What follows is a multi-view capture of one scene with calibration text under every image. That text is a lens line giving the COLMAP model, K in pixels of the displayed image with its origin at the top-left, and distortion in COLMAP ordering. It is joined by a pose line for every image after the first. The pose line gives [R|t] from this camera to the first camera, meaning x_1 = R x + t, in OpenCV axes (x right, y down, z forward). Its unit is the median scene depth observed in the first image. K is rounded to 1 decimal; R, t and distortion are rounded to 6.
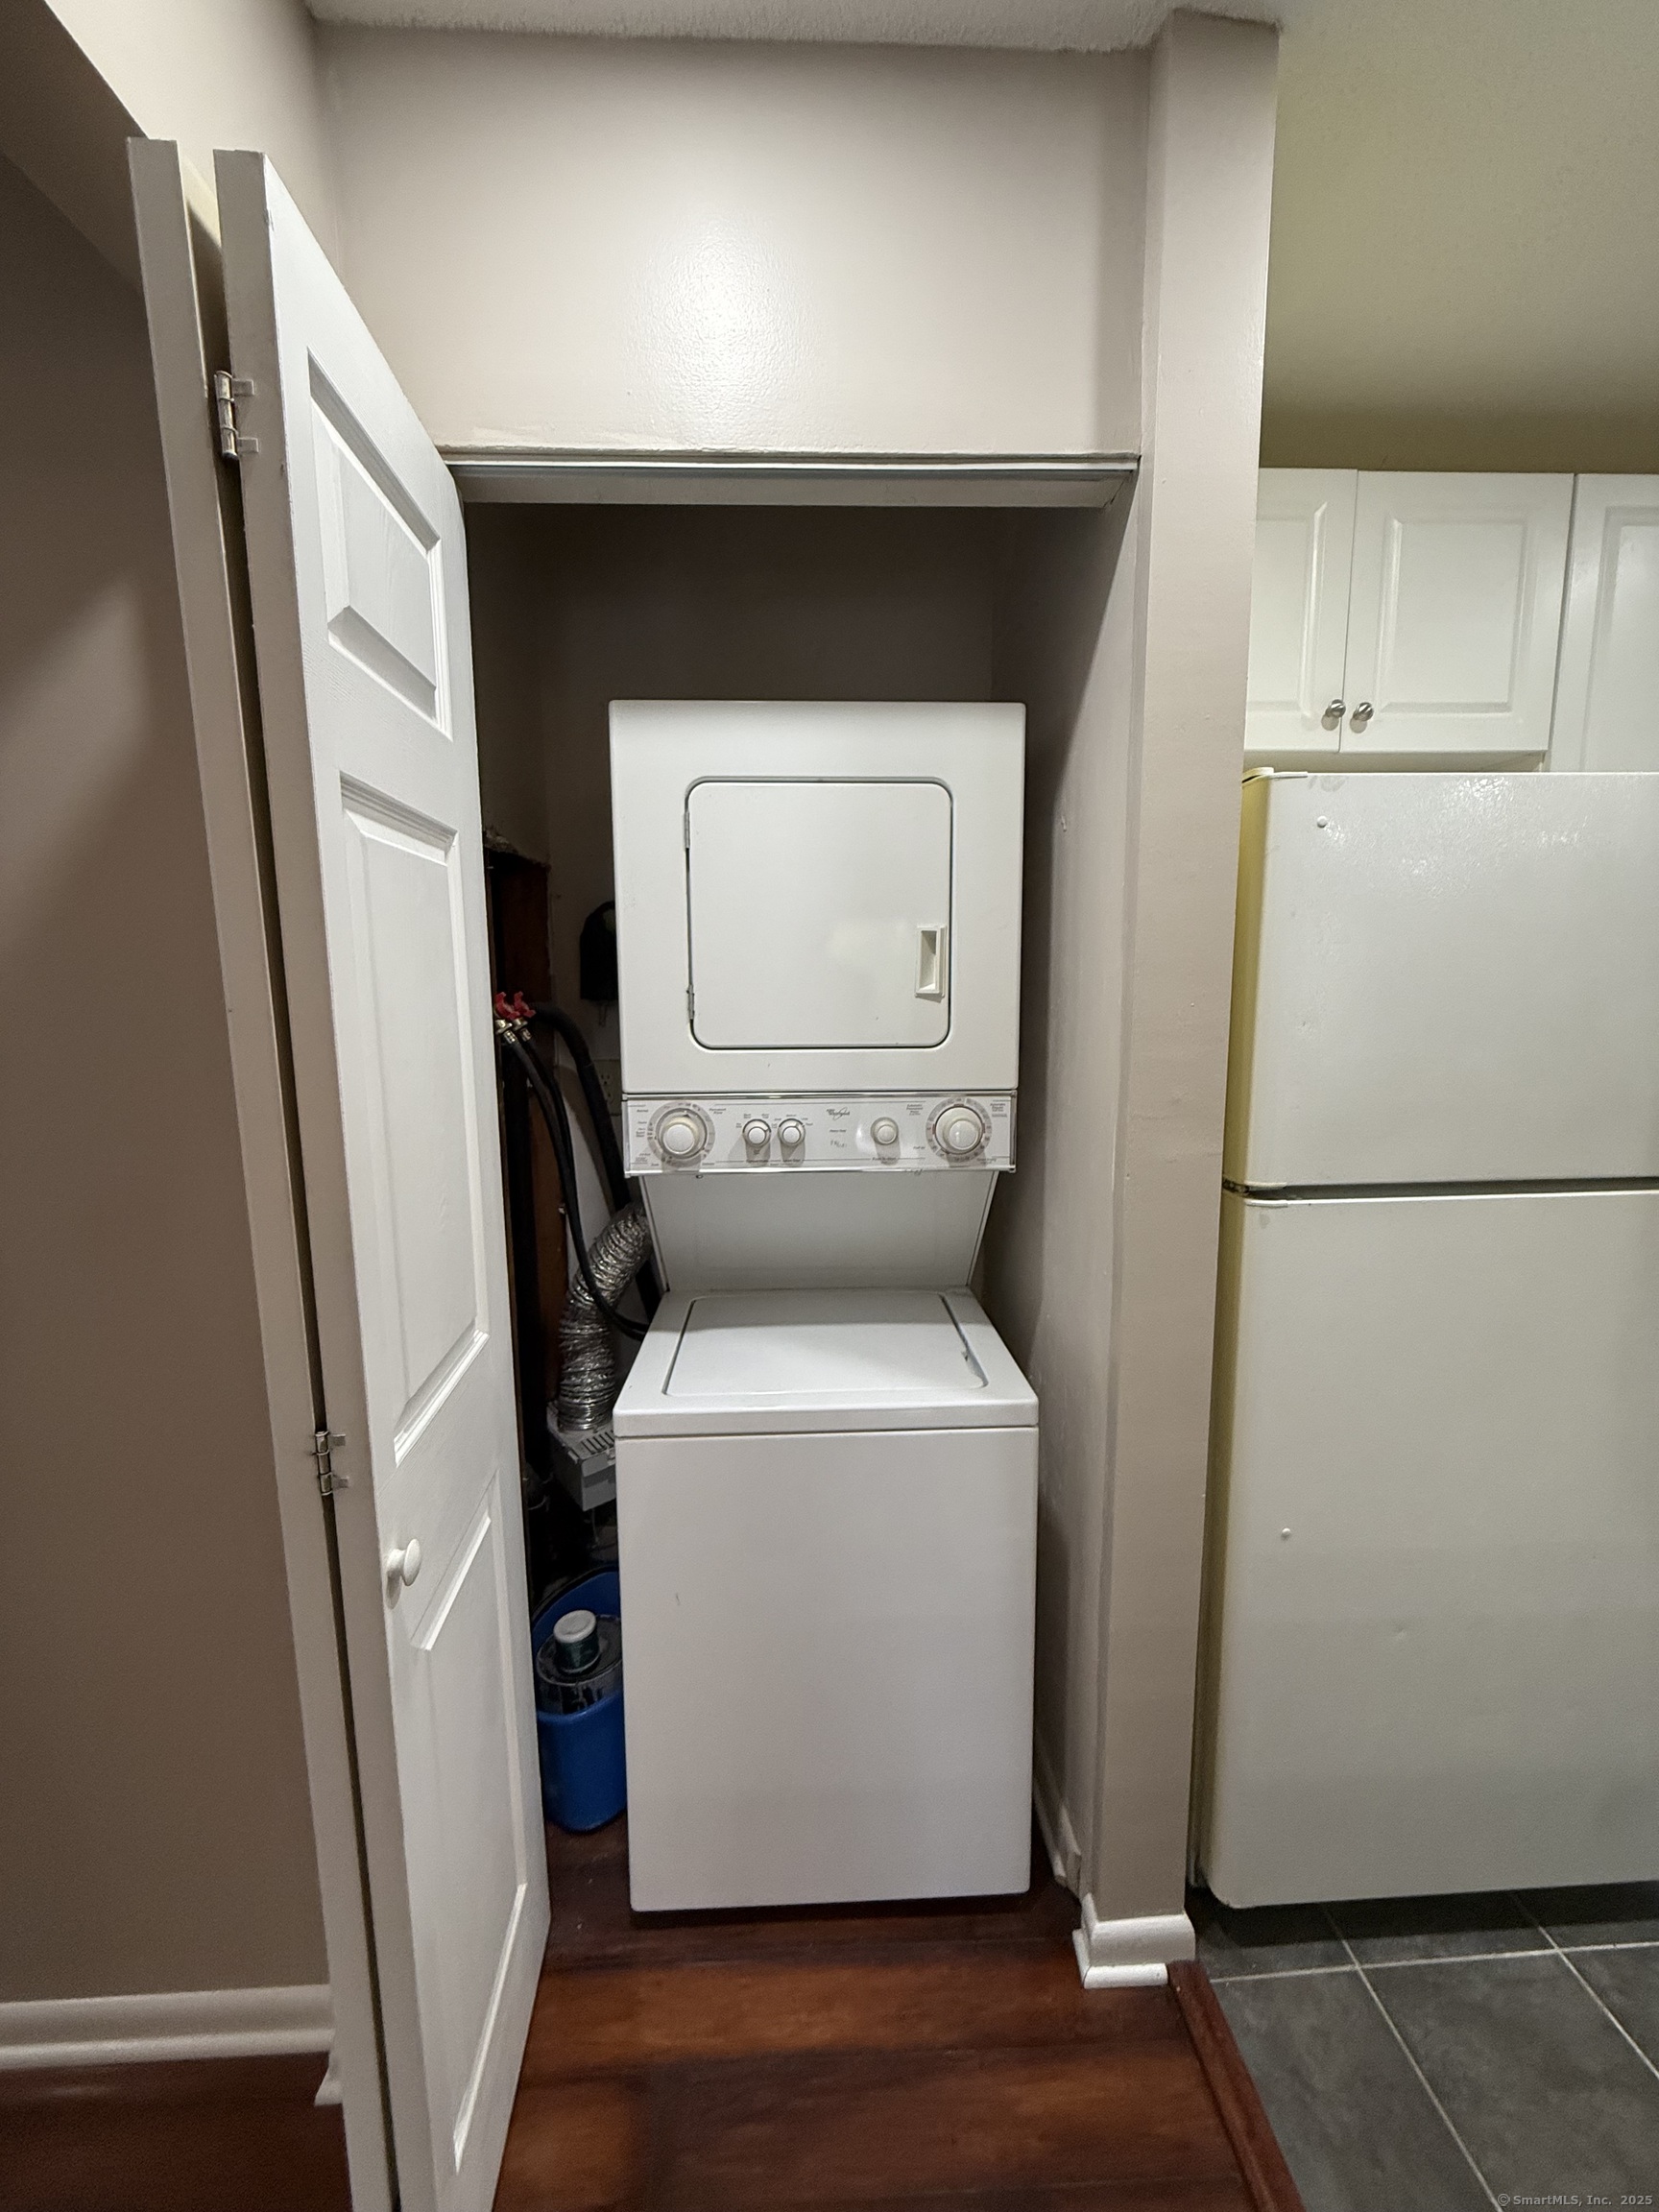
lens RADIAL K [[889.3, 0, 821.6], [0, 889.3, 1108.8], [0, 0, 1]] dist [-0.003795, -0.000298]
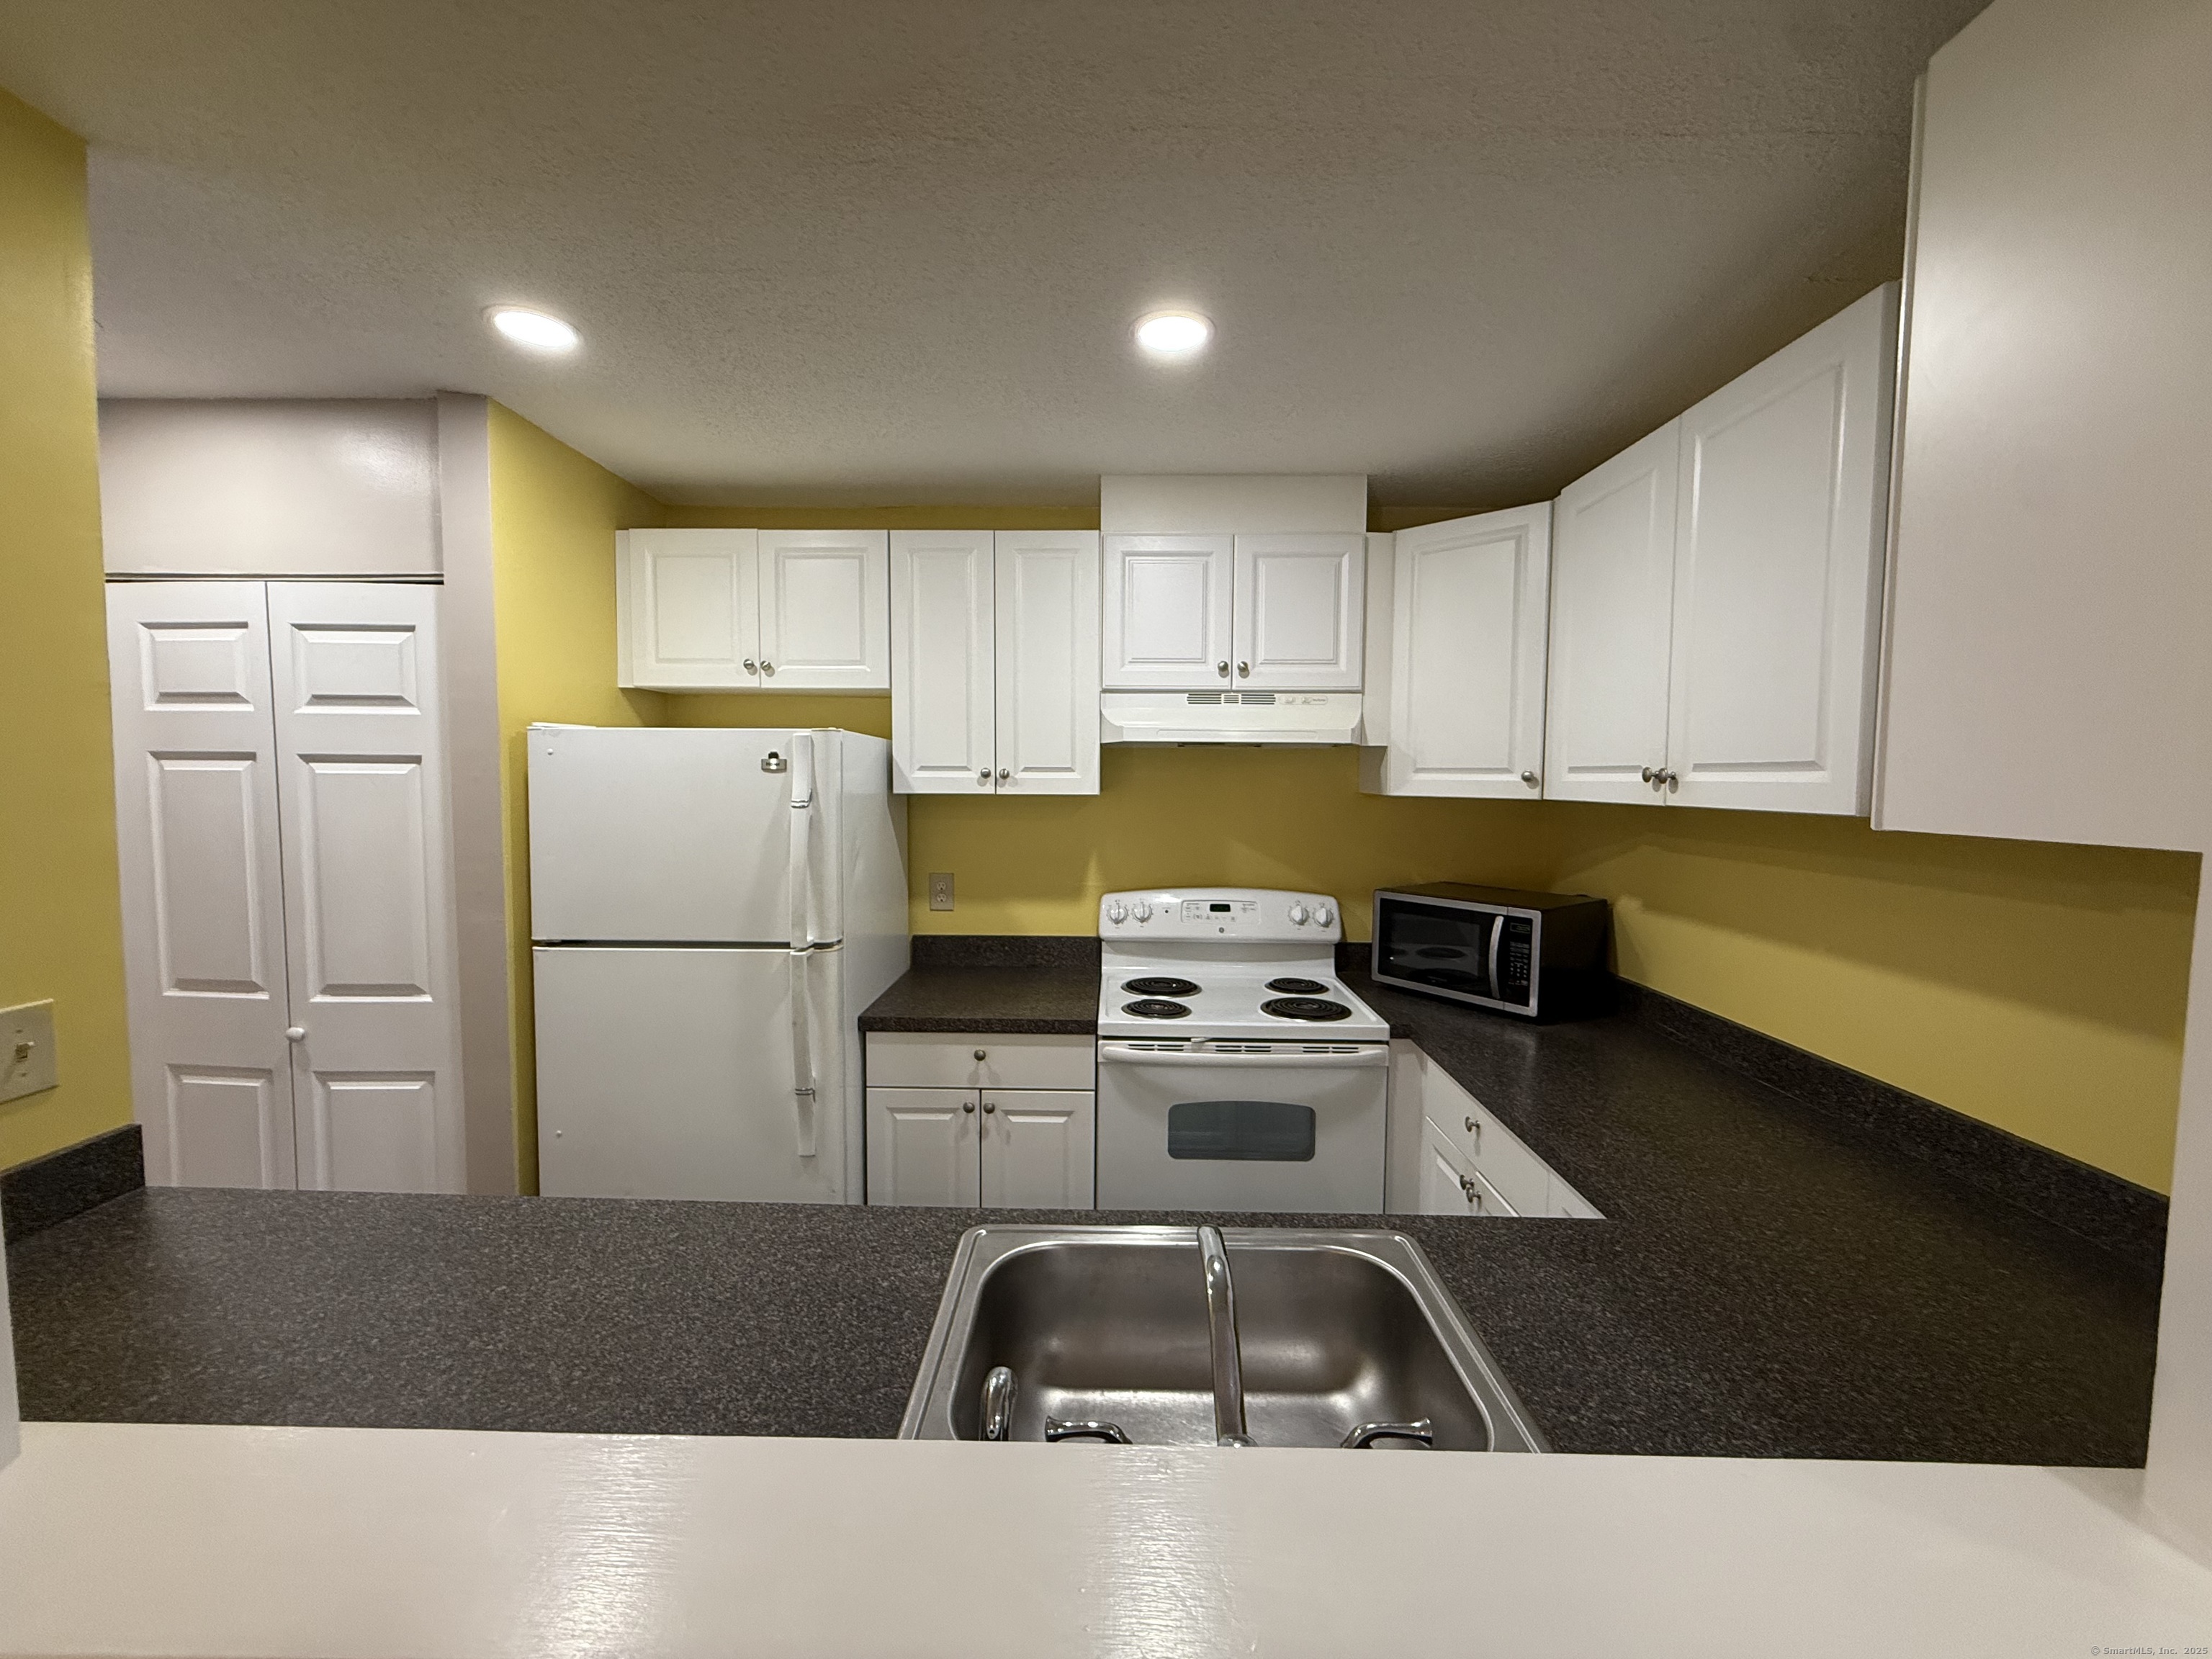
lens RADIAL K [[889.3, 0, 1099.3], [0, 889.3, 828.5], [0, 0, 1]] dist [-0.003795, -0.000298]
pose [[0.996602, 0.026269, -0.078068, 1.672099], [-0.031603, 0.997192, -0.067893, -0.054691], [0.076065, 0.070130, 0.994634, -0.736280]]
